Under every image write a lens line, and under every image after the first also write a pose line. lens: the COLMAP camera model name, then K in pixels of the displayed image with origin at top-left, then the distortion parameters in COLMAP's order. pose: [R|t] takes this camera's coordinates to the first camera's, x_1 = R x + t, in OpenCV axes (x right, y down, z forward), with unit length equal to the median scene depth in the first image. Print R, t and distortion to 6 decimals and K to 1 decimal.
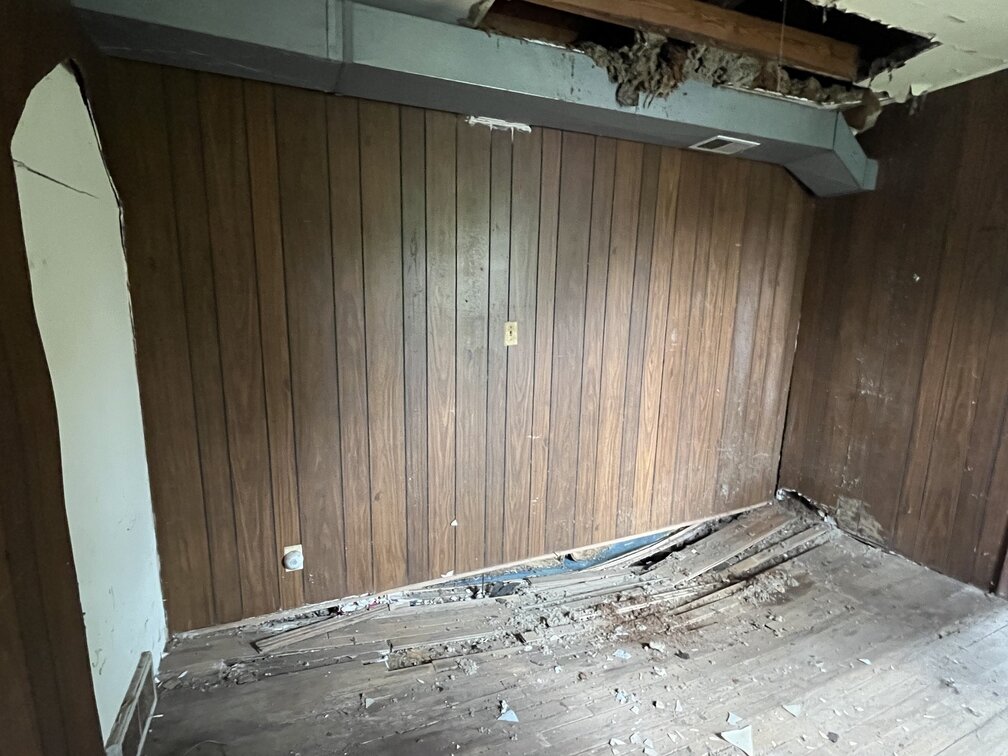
lens RADIAL K [[498.0, 0, 504.2], [0, 498.0, 376.5], [0, 0, 1]] dist [-0.001595, 0.000176]
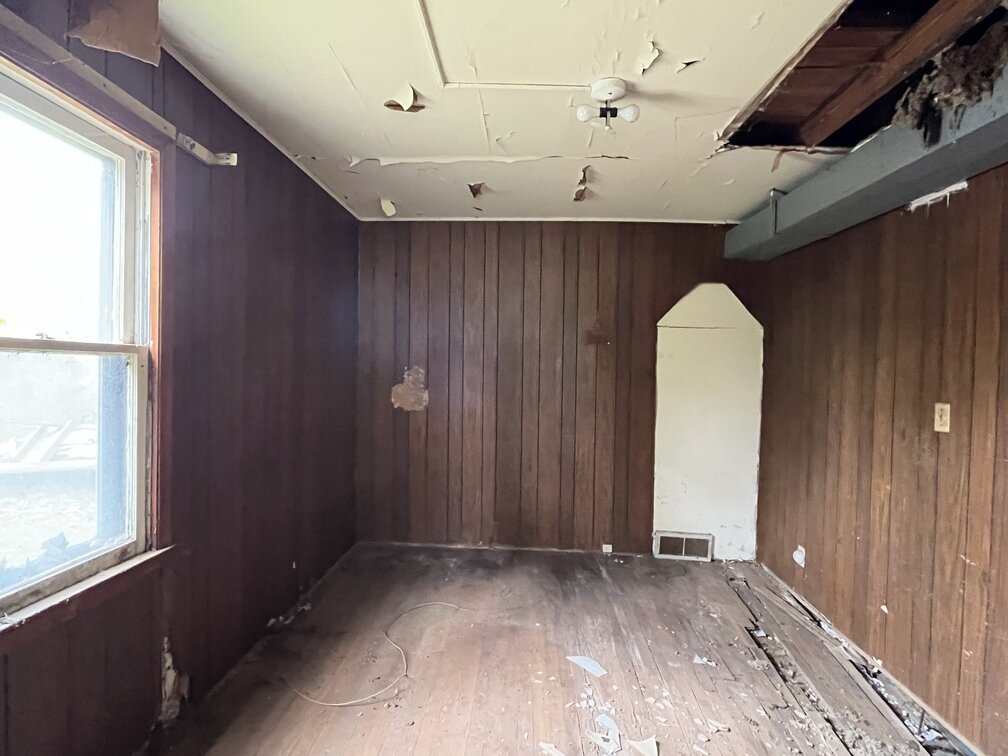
lens RADIAL K [[498.0, 0, 504.1], [0, 498.0, 375.1], [0, 0, 1]] dist [-0.001595, 0.000176]
pose [[-0.429890, -0.005645, -0.902864, 1.159373], [-0.195065, 0.976944, 0.086771, -0.089401], [0.881558, 0.213419, -0.421079, 0.713802]]
